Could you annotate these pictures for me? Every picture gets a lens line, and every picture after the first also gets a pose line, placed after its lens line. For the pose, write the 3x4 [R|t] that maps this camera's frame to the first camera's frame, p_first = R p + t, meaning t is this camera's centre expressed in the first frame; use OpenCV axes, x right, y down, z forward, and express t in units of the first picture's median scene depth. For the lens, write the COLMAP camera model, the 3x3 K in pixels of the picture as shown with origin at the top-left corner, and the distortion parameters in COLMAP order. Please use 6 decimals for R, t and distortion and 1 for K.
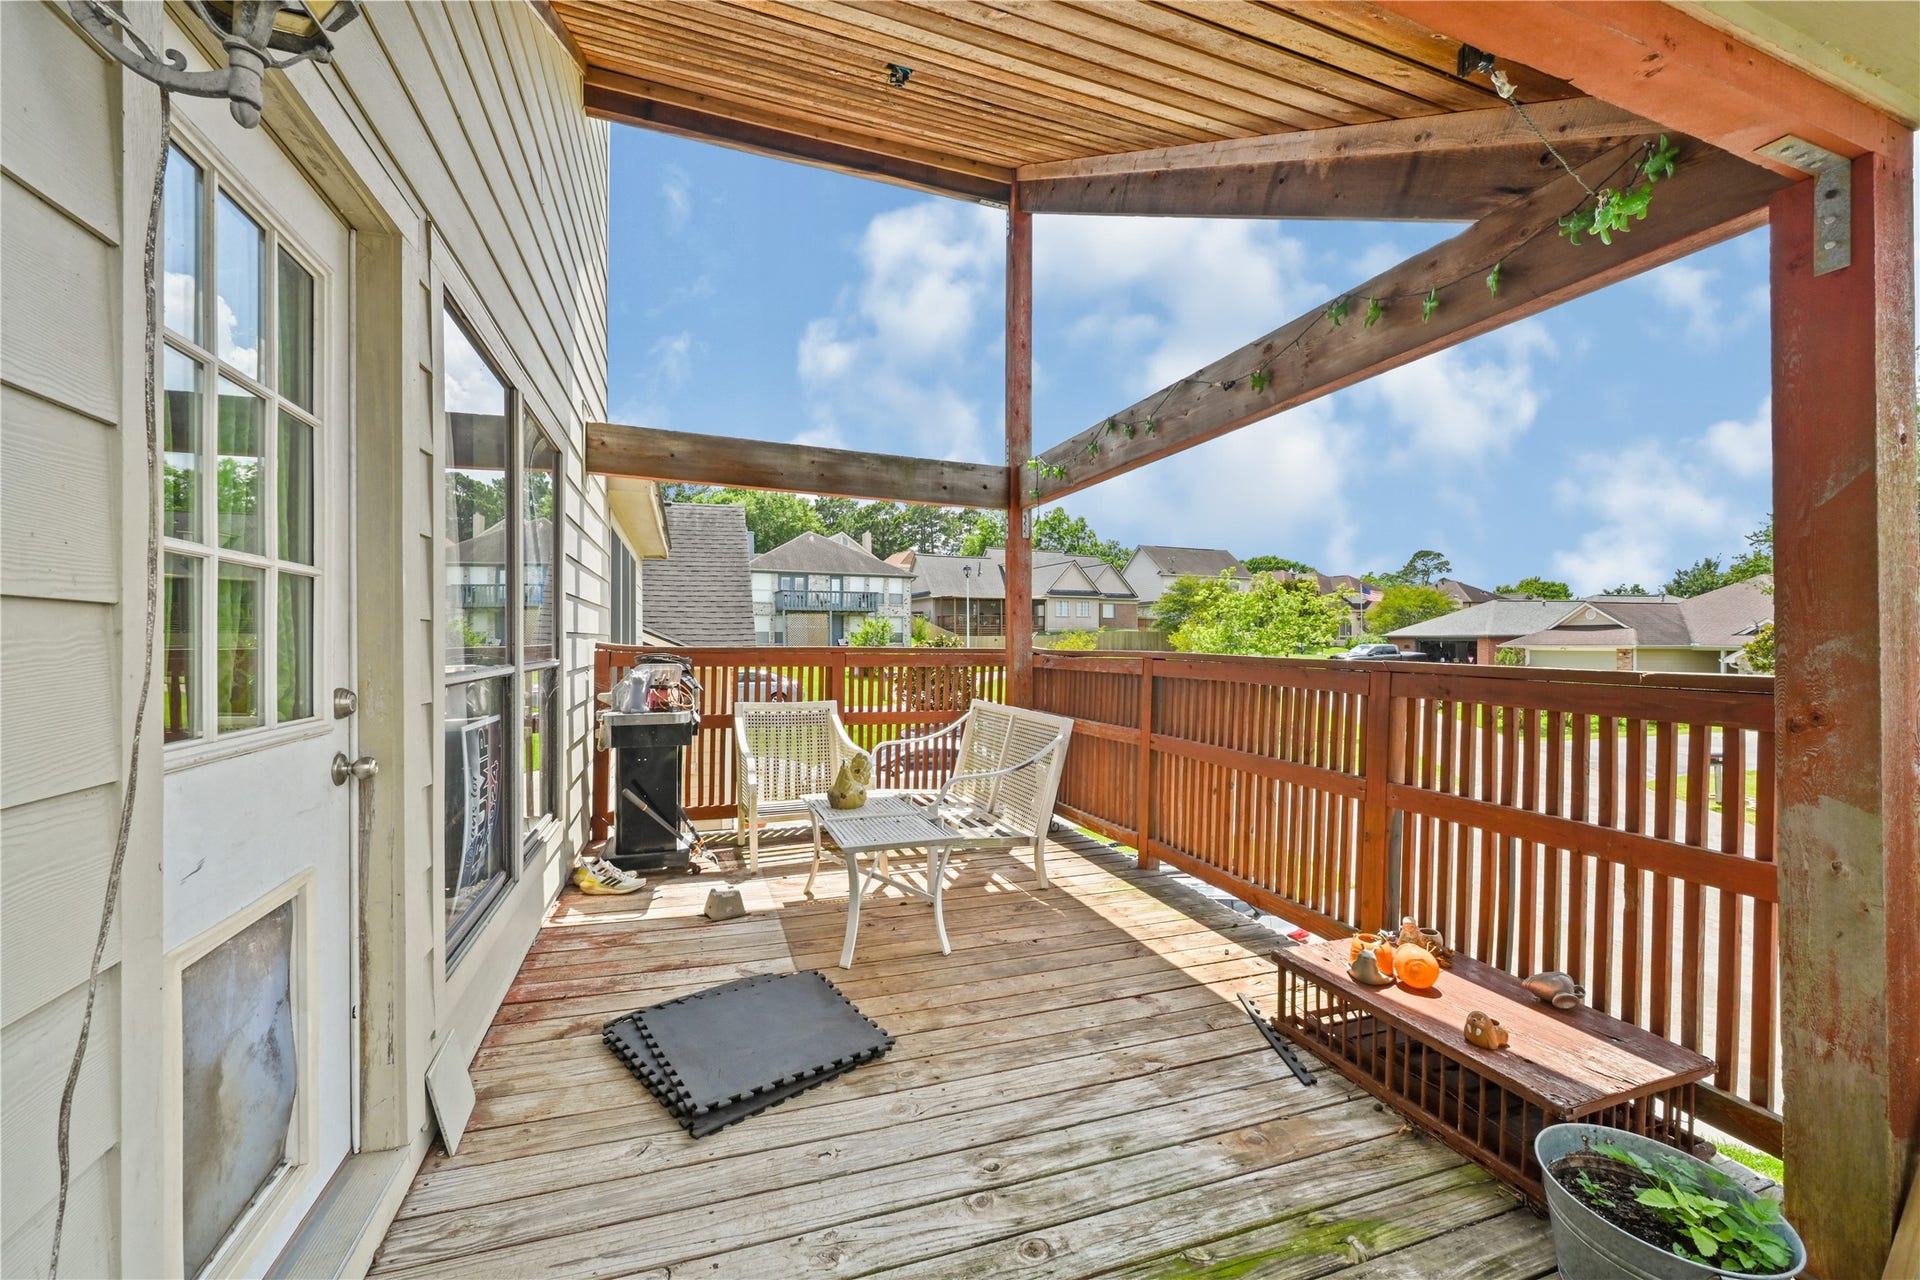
lens RADIAL K [[757.6, 0, 960.9], [0, 757.6, 651.5], [0, 0, 1]] dist [-0.011566, 0.000114]
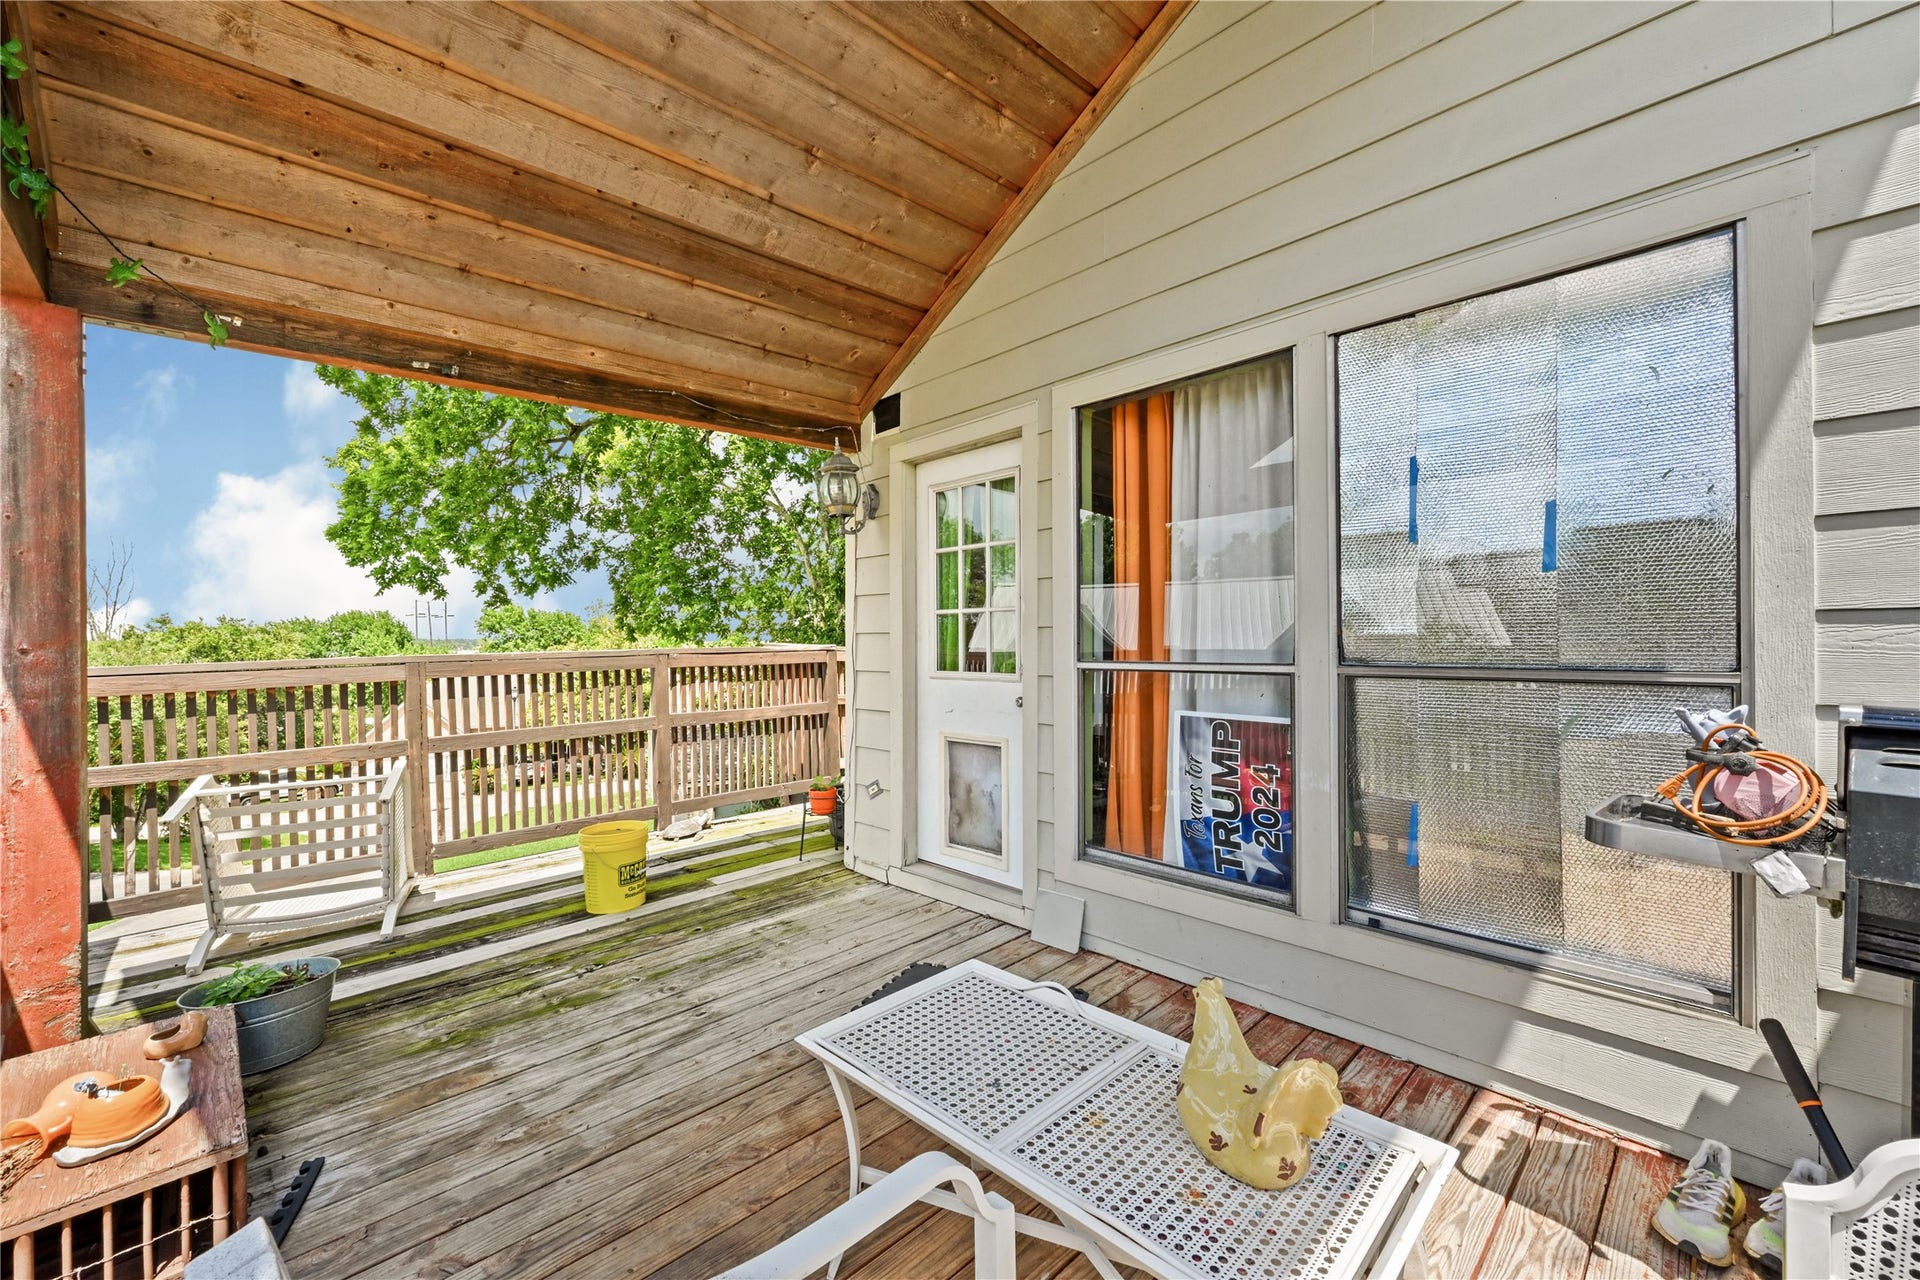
lens RADIAL K [[757.6, 0, 960.4], [0, 757.6, 639.7], [0, 0, 1]] dist [-0.011566, 0.000114]
pose [[-0.912331, 0.004284, -0.409430, 0.145875], [0.001207, 0.999969, 0.007773, -0.021063], [0.409451, 0.006597, -0.912308, 2.109275]]
